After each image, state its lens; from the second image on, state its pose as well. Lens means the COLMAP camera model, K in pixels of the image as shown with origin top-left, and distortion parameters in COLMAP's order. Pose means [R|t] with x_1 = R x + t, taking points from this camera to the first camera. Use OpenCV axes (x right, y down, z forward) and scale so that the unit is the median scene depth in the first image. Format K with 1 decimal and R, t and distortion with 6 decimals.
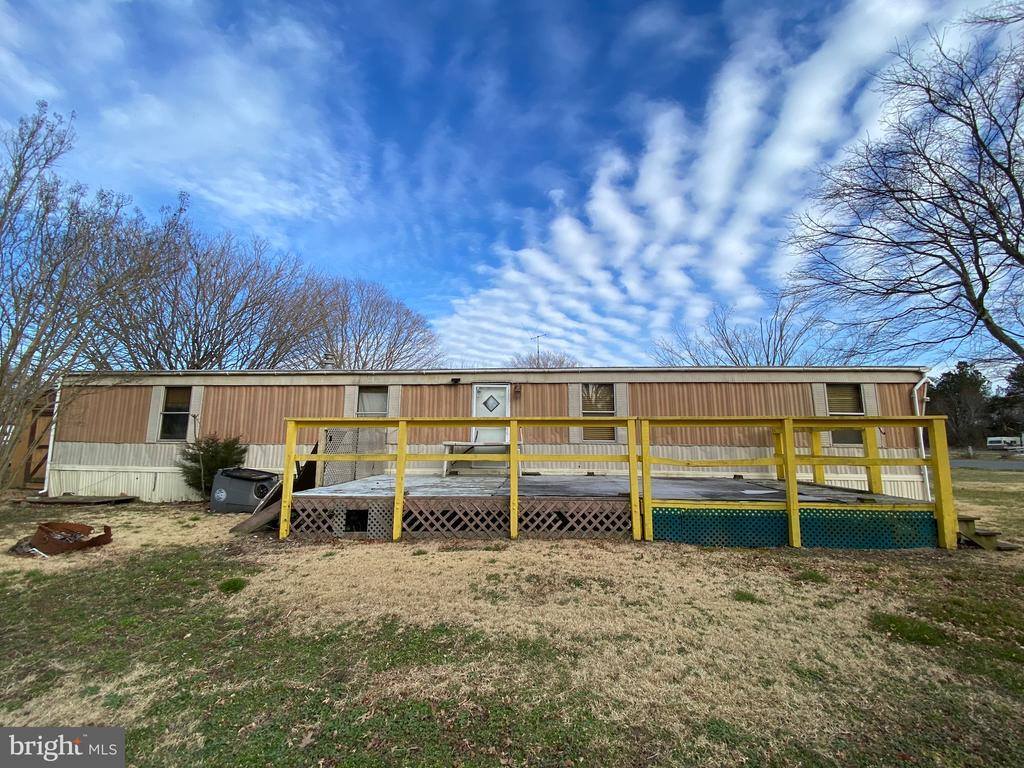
lens RADIAL K [[411.7, 0, 519.4], [0, 411.7, 383.8], [0, 0, 1]] dist [0.001830, -0.006554]
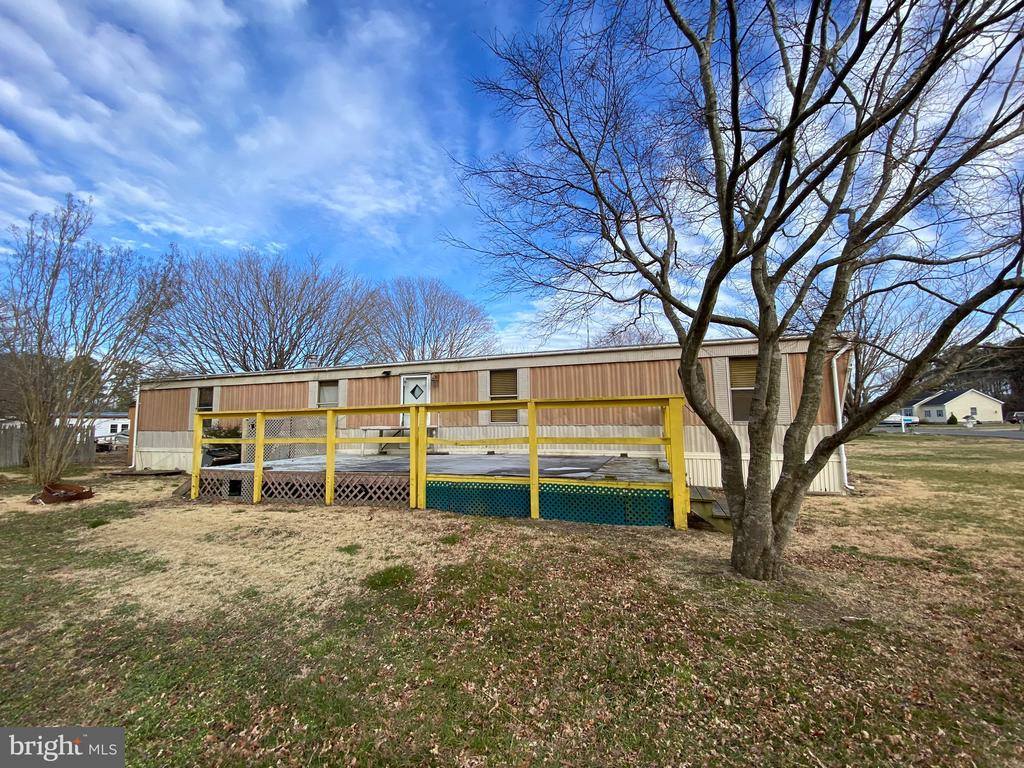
lens RADIAL K [[411.7, 0, 529.1], [0, 411.7, 410.2], [0, 0, 1]] dist [0.001830, -0.006554]
pose [[0.971157, -0.027267, -0.236878, 0.502070], [0.053647, 0.992956, 0.105644, -0.004714], [0.232329, -0.115305, 0.965778, -0.019375]]
